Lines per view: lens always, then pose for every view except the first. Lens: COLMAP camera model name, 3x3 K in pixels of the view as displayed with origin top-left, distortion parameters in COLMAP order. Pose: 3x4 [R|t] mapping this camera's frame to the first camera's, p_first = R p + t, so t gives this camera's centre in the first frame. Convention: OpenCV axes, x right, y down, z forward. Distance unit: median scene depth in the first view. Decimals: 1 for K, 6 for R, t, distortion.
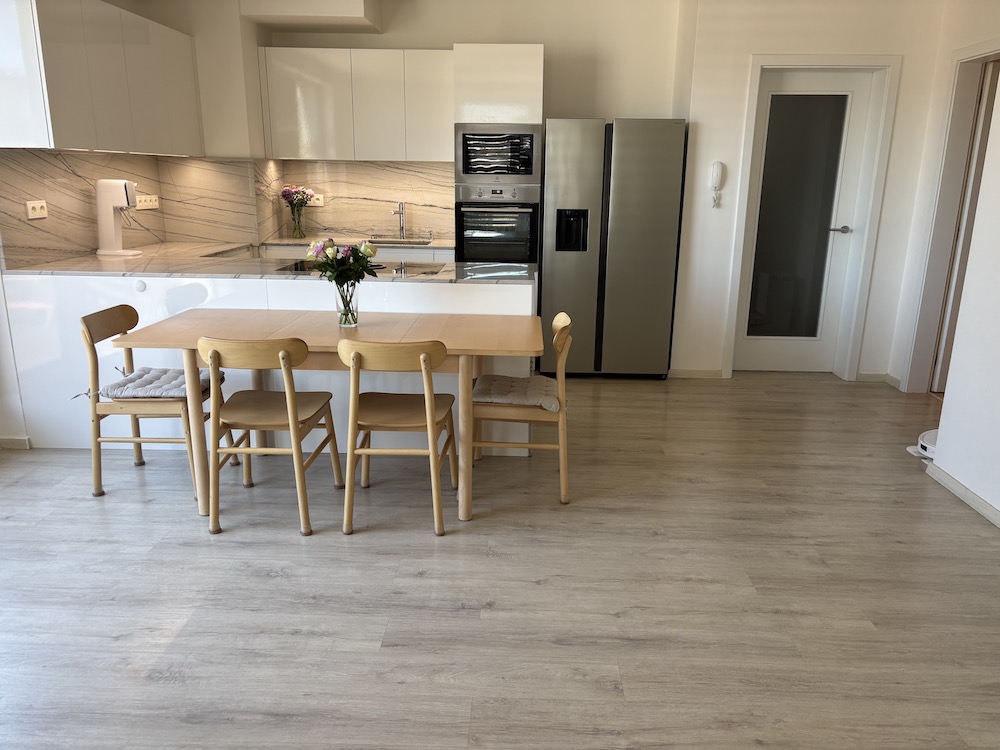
lens RADIAL K [[764.5, 0, 499.1], [0, 764.5, 375.1], [0, 0, 1]] dist [0.039673, 0.009571]
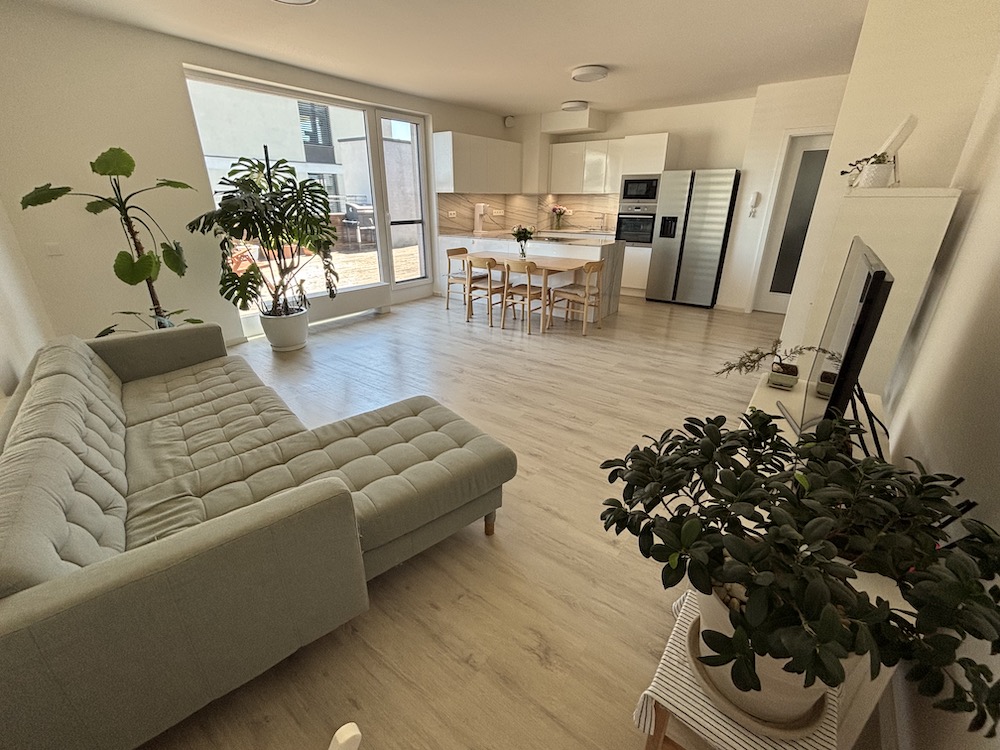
lens RADIAL K [[427.8, 0, 495.8], [0, 427.8, 377.9], [0, 0, 1]] dist [0.003622, -0.000162]
pose [[0.816969, 0.212906, -0.535941, 0.425198], [-0.139335, 0.974694, 0.174806, 0.065913], [0.559596, -0.068135, 0.825960, -0.226597]]
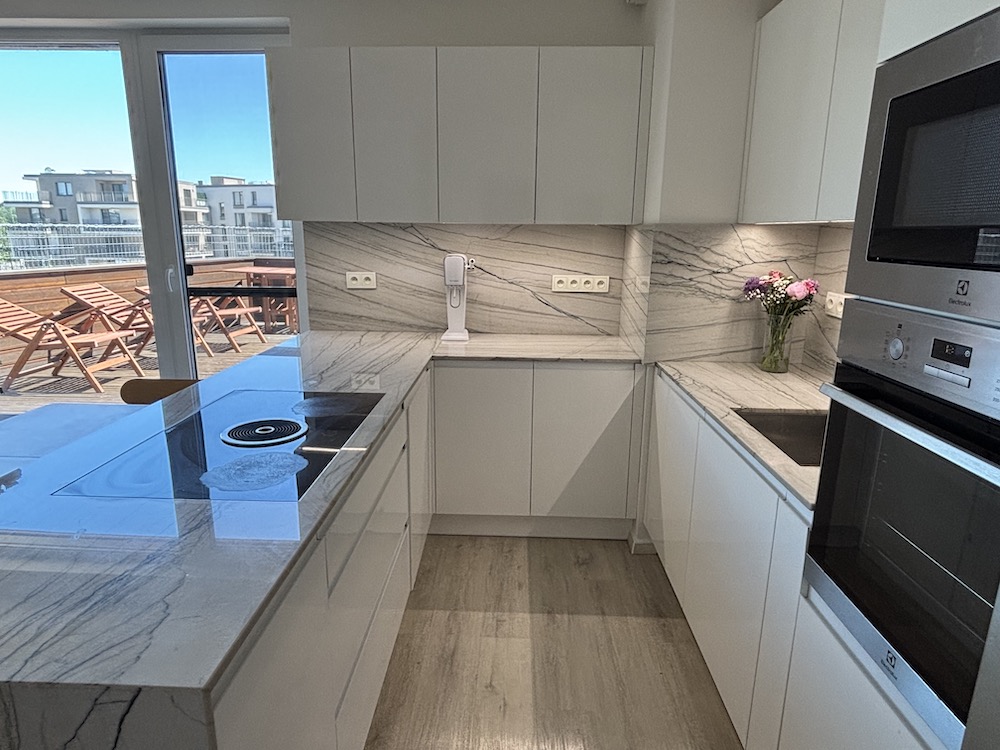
lens RADIAL K [[608.9, 0, 485.2], [0, 608.9, 363.7], [0, 0, 1]] dist [0.025459, -0.019608]
pose [[-0.014117, 0.201002, -0.979489, 0.171395], [-0.264691, 0.943890, 0.197511, -0.245961], [0.964230, 0.262050, 0.039878, 0.912220]]
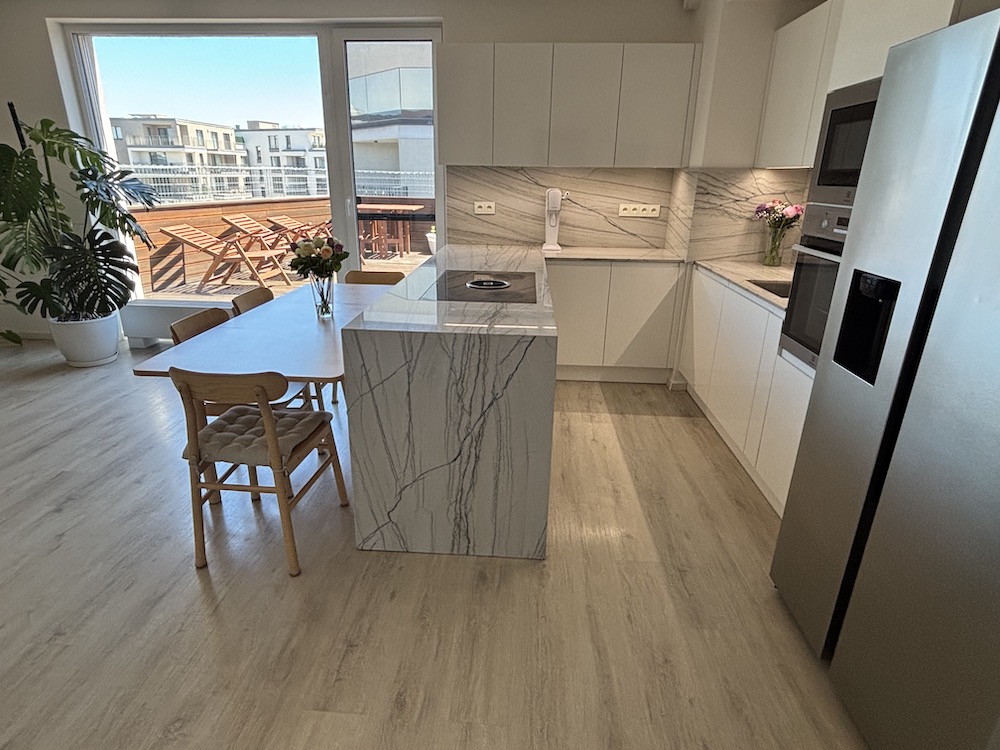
lens RADIAL K [[561.1, 0, 485.7], [0, 561.1, 363.4], [0, 0, 1]] dist [0.017796, -0.013543]
pose [[-0.045212, 0.306501, -0.950796, 0.405348], [-0.269220, 0.912817, 0.307060, -0.214205], [0.962017, 0.269856, 0.041246, 0.819357]]
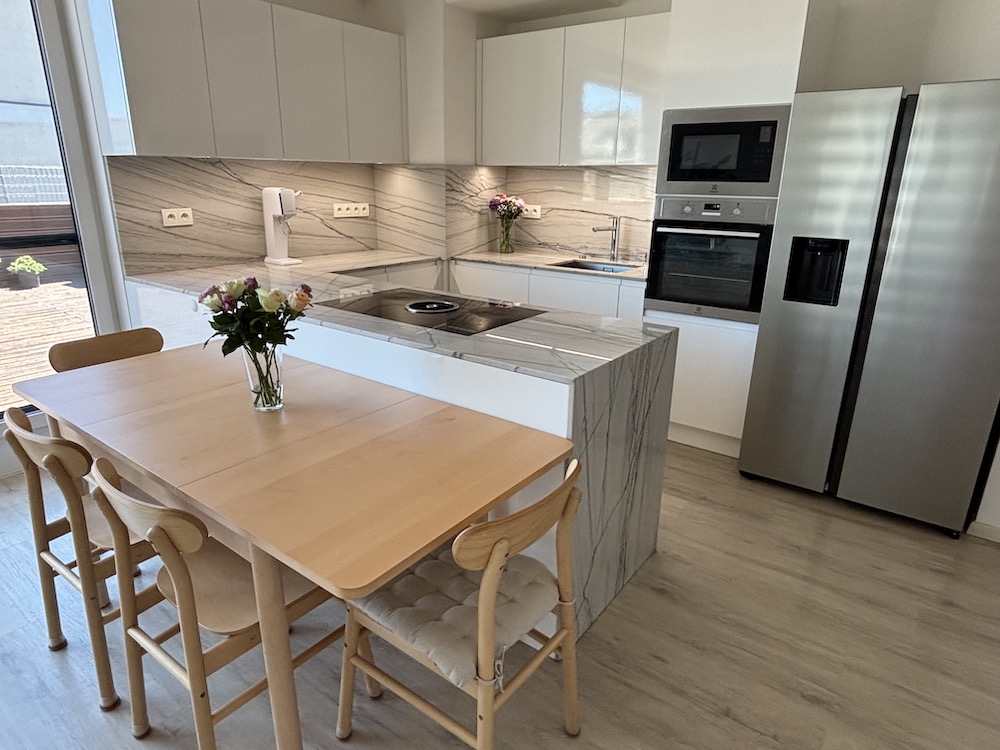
lens RADIAL K [[608.9, 0, 495.4], [0, 608.9, 369.5], [0, 0, 1]] dist [0.025459, -0.019608]
pose [[0.818125, 0.172504, -0.548557, 0.174488], [-0.149902, 0.984939, 0.086168, -0.116819], [0.555159, 0.011734, 0.831661, 0.446843]]
